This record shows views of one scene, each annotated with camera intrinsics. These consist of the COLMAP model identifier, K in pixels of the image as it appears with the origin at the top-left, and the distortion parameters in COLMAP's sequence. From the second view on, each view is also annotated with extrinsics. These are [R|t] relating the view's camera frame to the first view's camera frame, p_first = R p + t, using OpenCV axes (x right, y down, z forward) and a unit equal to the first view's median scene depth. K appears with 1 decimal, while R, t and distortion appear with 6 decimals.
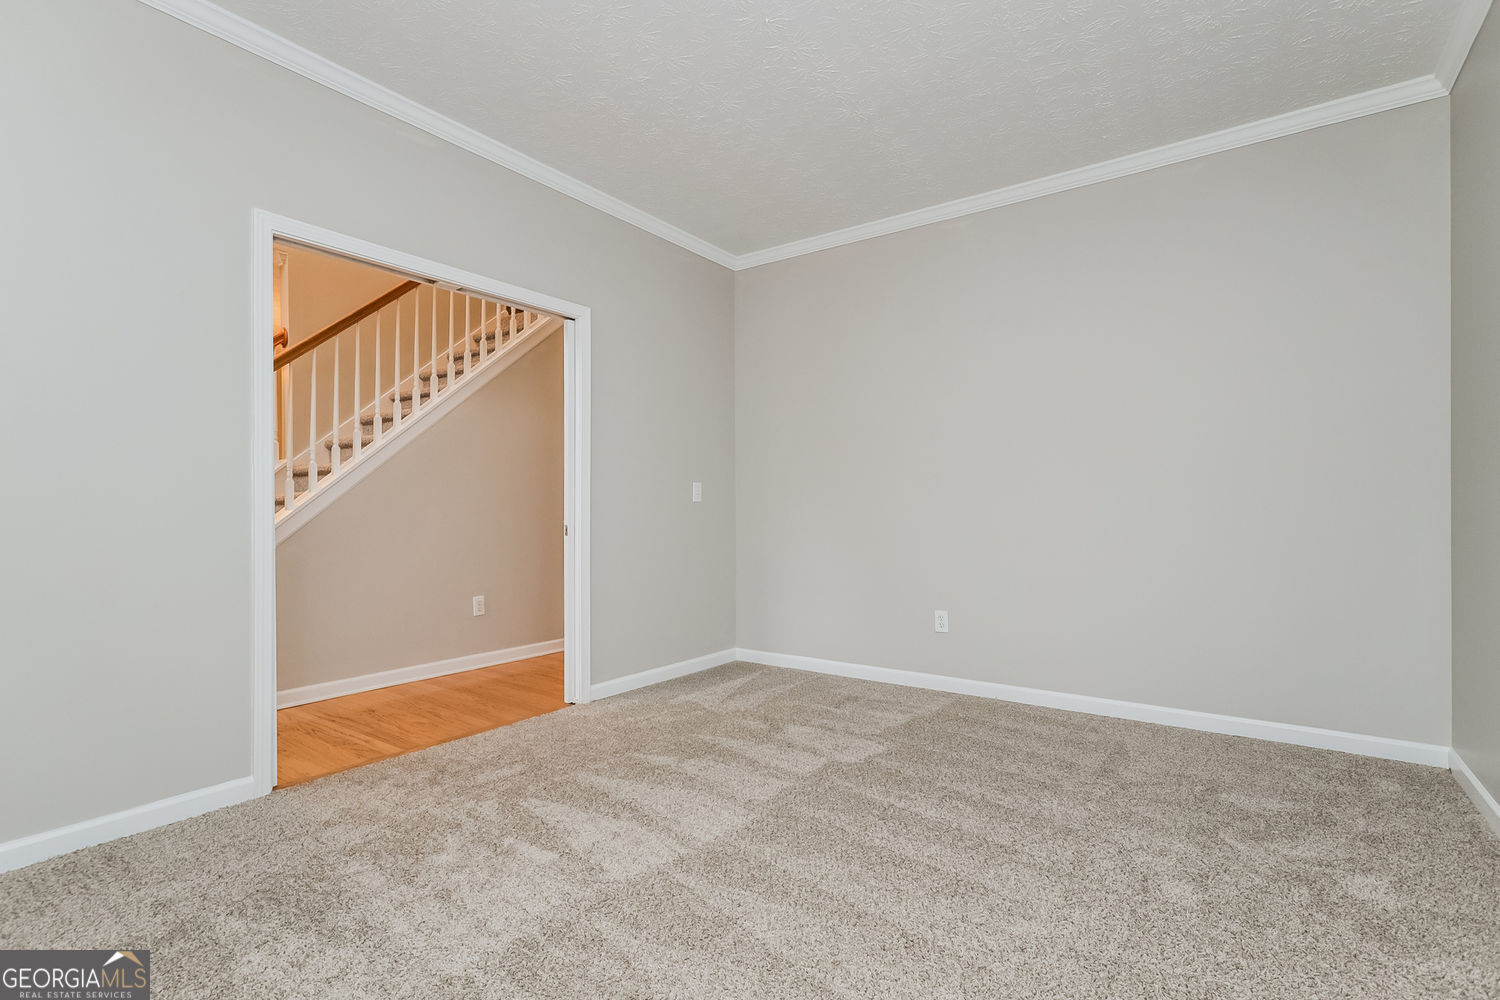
lens RADIAL K [[711.1, 0, 745.3], [0, 711.1, 505.2], [0, 0, 1]] dist [0.003727, 0.000902]
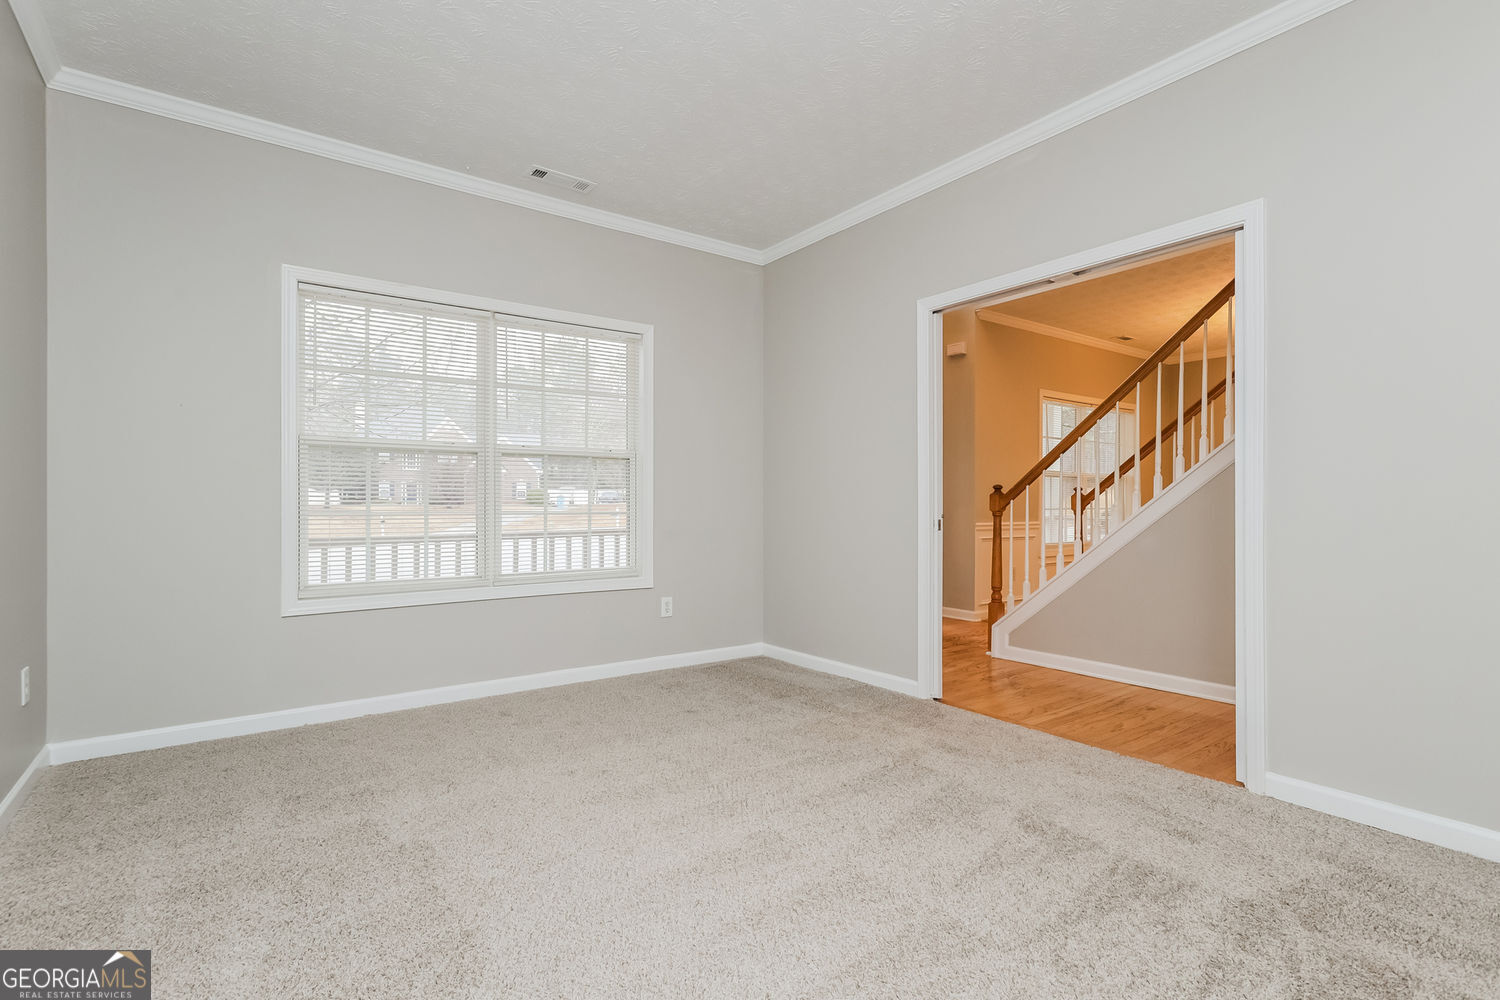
lens RADIAL K [[711.1, 0, 745.3], [0, 711.1, 505.2], [0, 0, 1]] dist [0.003727, 0.000902]
pose [[-0.316966, 0.005608, -0.948420, 0.629429], [0.010461, 0.999942, 0.002416, 0.002185], [0.948379, -0.009156, -0.317006, 0.858197]]
